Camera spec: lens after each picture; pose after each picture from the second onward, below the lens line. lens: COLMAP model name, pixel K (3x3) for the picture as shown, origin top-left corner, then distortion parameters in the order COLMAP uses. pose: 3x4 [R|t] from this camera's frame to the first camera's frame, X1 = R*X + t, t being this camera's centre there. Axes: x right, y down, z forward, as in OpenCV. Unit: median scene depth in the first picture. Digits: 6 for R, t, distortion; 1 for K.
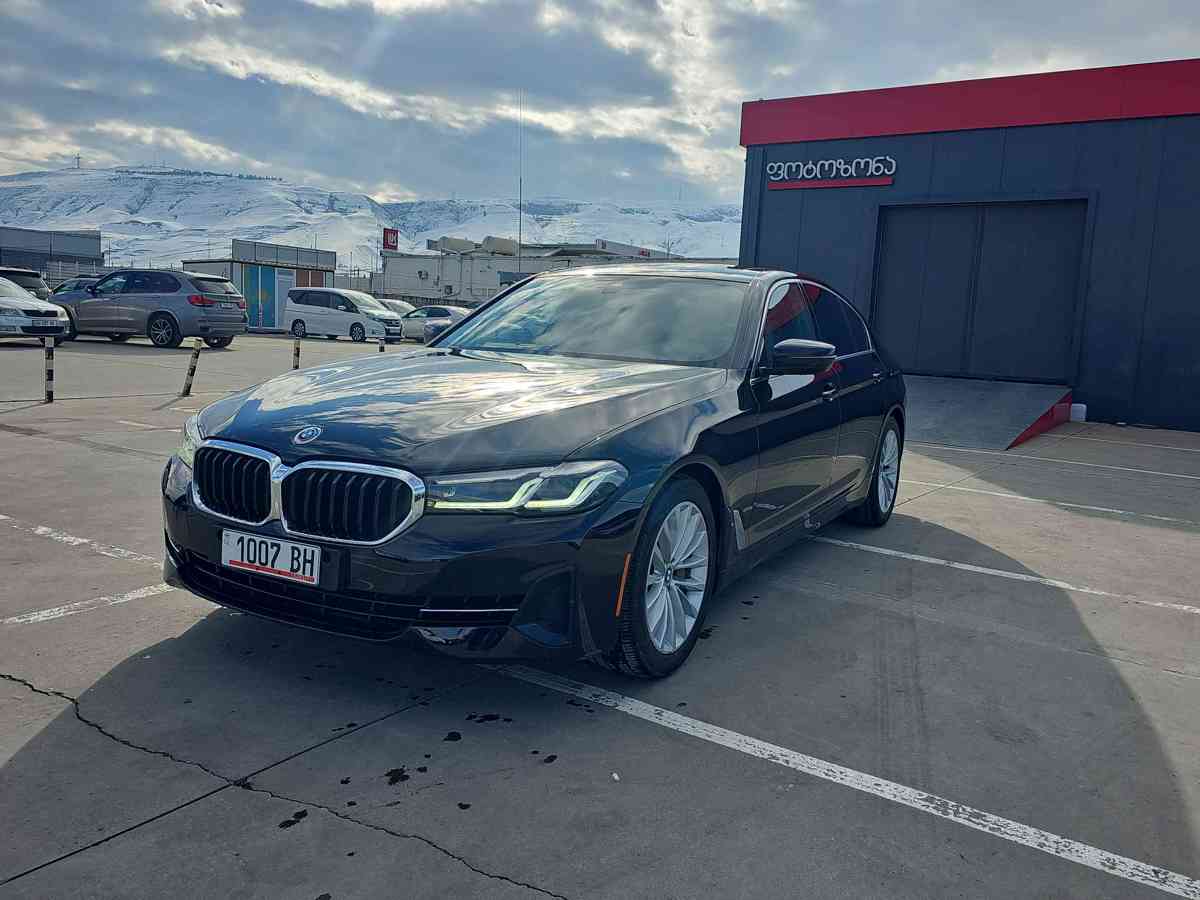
lens RADIAL K [[940.4, 0, 604.3], [0, 940.4, 404.9], [0, 0, 1]] dist [0.068350, -0.071649]
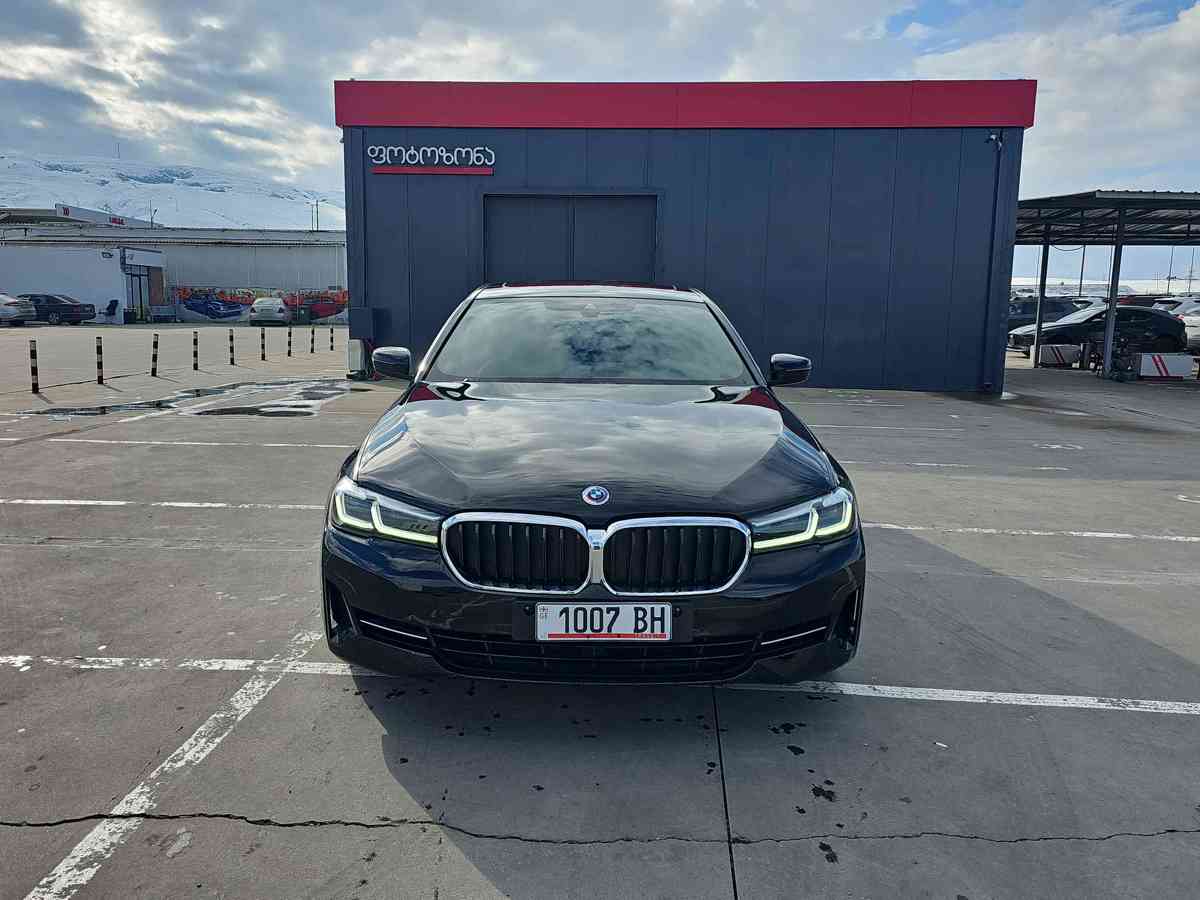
lens RADIAL K [[940.4, 0, 565.2], [0, 940.4, 401.0], [0, 0, 1]] dist [0.068350, -0.071649]
pose [[0.867453, -0.084084, 0.490362, -0.855548], [0.069040, 0.996423, 0.048727, -0.122210], [-0.492706, -0.008414, 0.870155, 0.161694]]
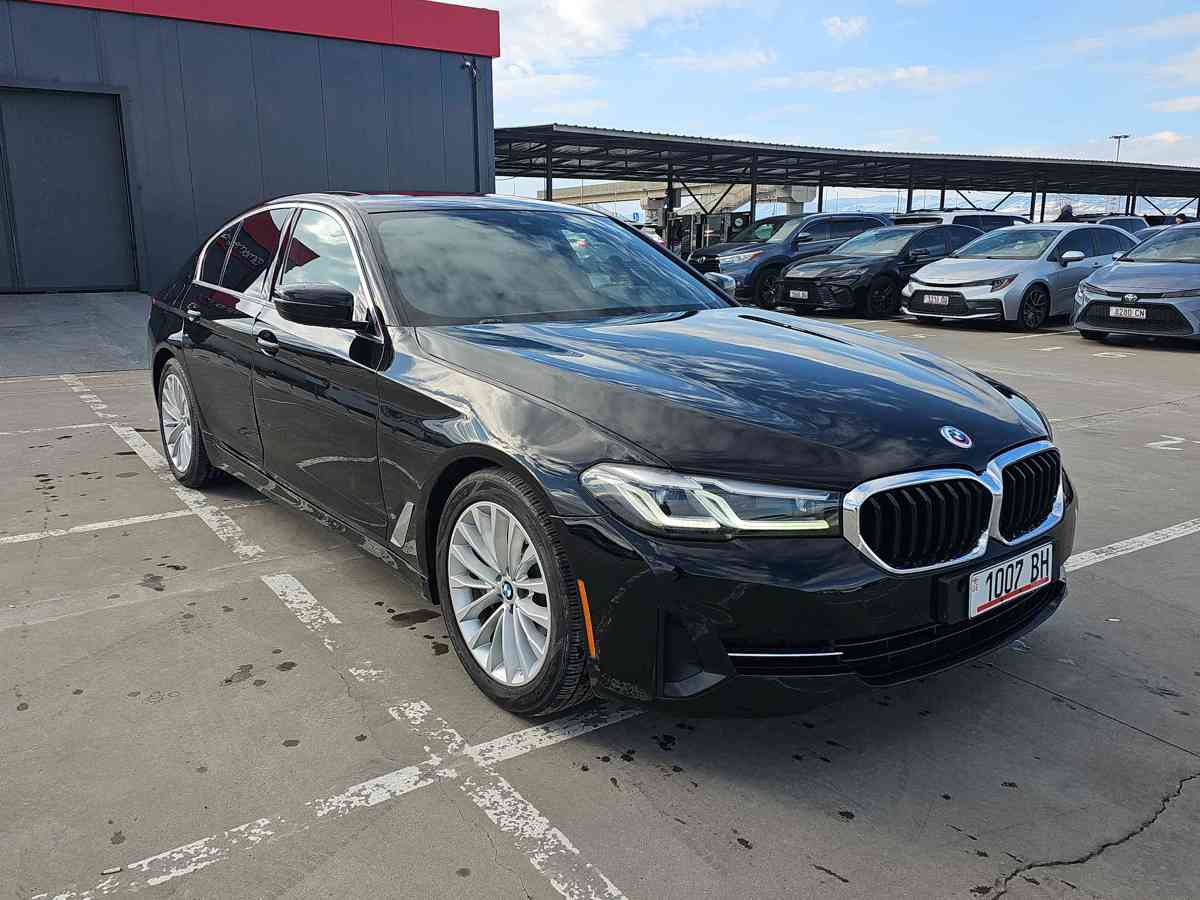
lens RADIAL K [[940.4, 0, 585.6], [0, 940.4, 451.4], [0, 0, 1]] dist [0.068350, -0.071649]
pose [[0.396513, -0.247161, 0.884132, -1.232052], [0.102247, 0.968974, 0.225023, -0.181967], [-0.912318, 0.001175, 0.409482, 1.001726]]
